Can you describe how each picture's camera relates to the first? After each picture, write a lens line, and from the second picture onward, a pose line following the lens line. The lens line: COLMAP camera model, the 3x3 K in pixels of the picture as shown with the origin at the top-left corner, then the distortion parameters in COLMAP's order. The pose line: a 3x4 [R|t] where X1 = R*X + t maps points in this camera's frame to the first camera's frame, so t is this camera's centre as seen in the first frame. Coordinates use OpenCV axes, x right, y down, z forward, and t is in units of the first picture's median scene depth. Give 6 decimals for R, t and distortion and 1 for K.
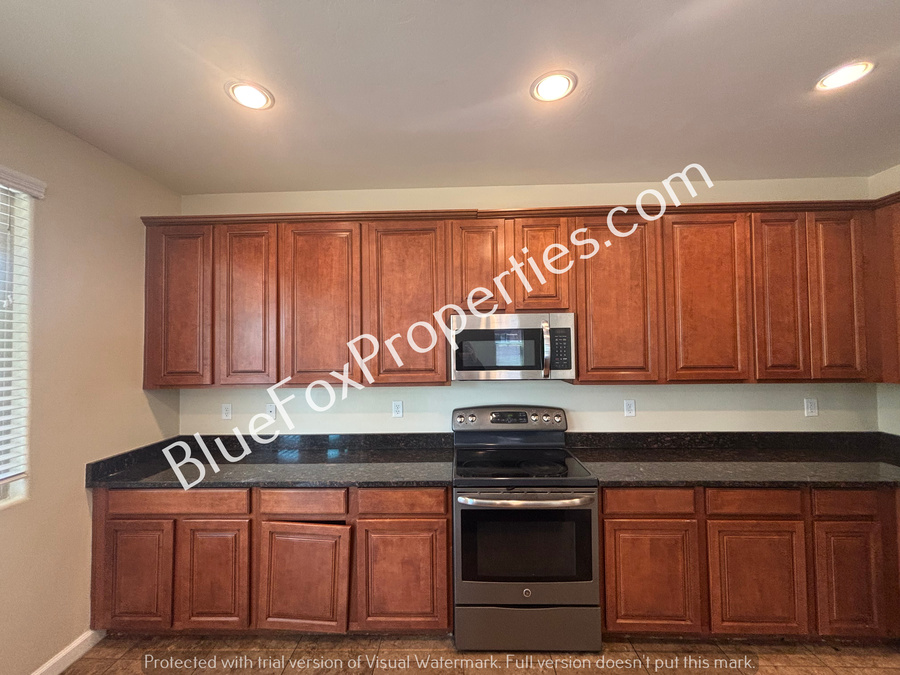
lens RADIAL K [[364.4, 0, 447.8], [0, 364.4, 338.6], [0, 0, 1]] dist [0.008767, -0.001047]
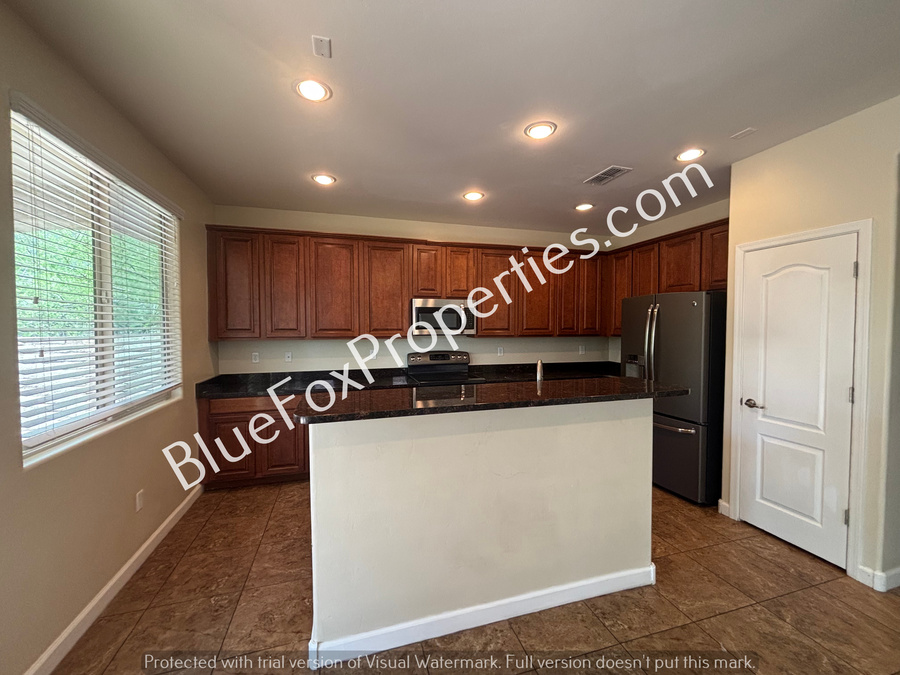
lens RADIAL K [[364.4, 0, 447.8], [0, 364.4, 338.6], [0, 0, 1]] dist [0.008767, -0.001047]
pose [[0.950296, -0.000026, 0.311349, -0.374639], [-0.018592, 0.998211, 0.056829, 0.027171], [-0.310793, -0.059793, 0.948595, -0.748497]]
